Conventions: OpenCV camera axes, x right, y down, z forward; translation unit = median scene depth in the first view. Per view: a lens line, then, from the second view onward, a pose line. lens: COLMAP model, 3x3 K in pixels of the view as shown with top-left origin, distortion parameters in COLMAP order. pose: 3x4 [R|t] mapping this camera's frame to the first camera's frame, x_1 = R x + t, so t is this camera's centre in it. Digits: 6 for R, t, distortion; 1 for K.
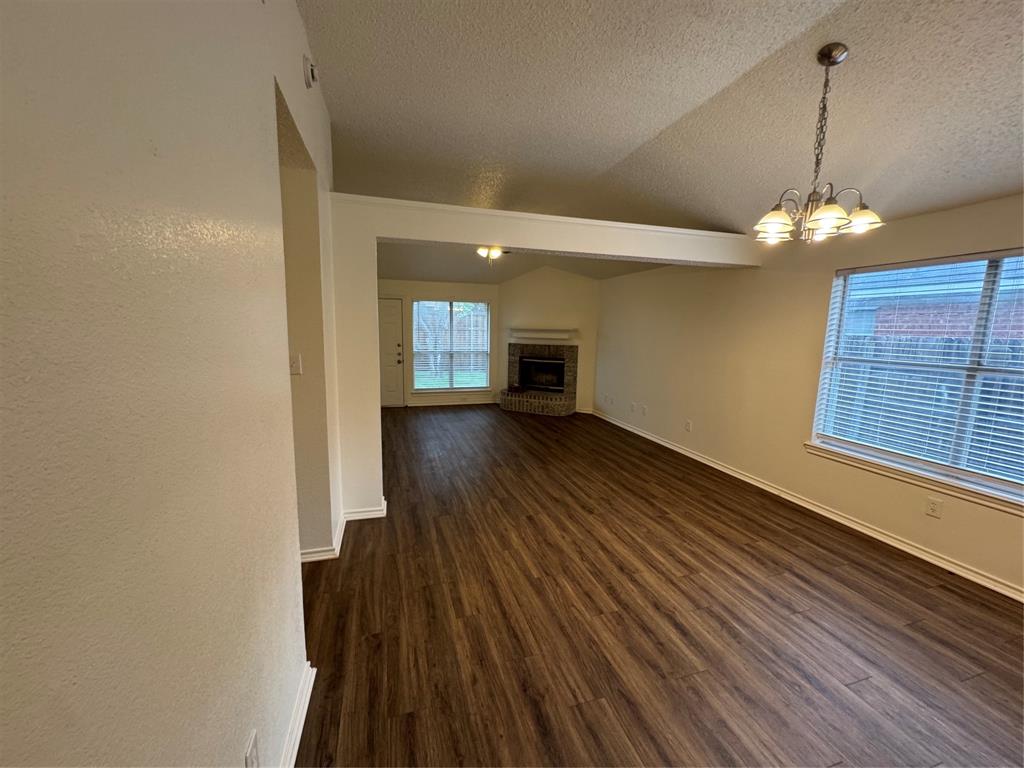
lens RADIAL K [[409.9, 0, 512.9], [0, 409.9, 385.6], [0, 0, 1]] dist [-0.002002, -0.000042]
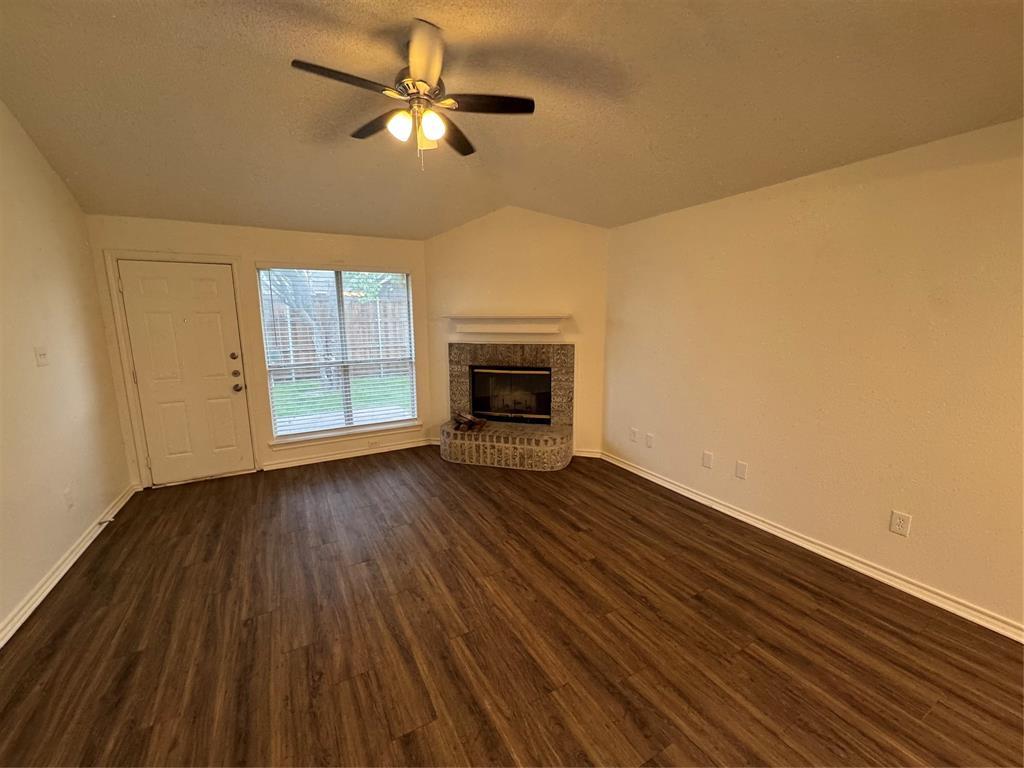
lens RADIAL K [[409.9, 0, 512.9], [0, 409.9, 385.6], [0, 0, 1]] dist [-0.002002, -0.000042]
pose [[0.976619, -0.058697, 0.206807, -0.095217], [0.053241, 0.998073, 0.031854, -0.120850], [-0.208279, -0.020098, 0.977863, 0.873649]]
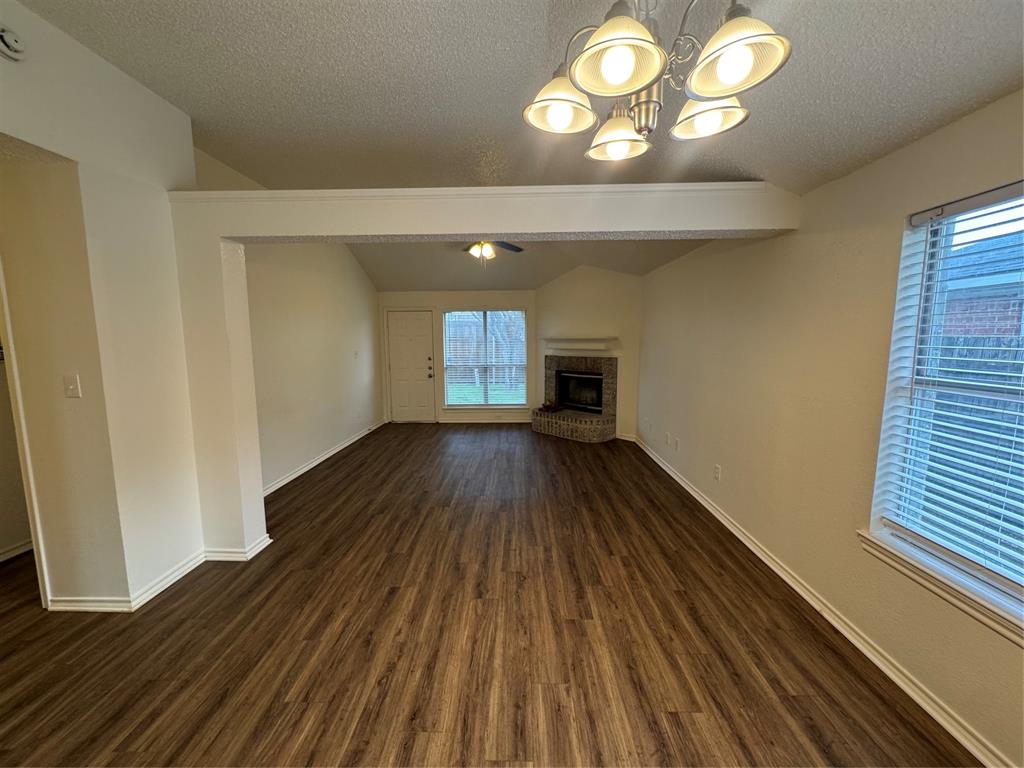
lens RADIAL K [[409.9, 0, 512.9], [0, 409.9, 385.6], [0, 0, 1]] dist [-0.002002, -0.000042]
pose [[0.950118, 0.013061, -0.311619, 0.420229], [-0.021568, 0.999482, -0.023870, -0.033481], [0.311146, 0.029400, 0.949907, 0.306322]]
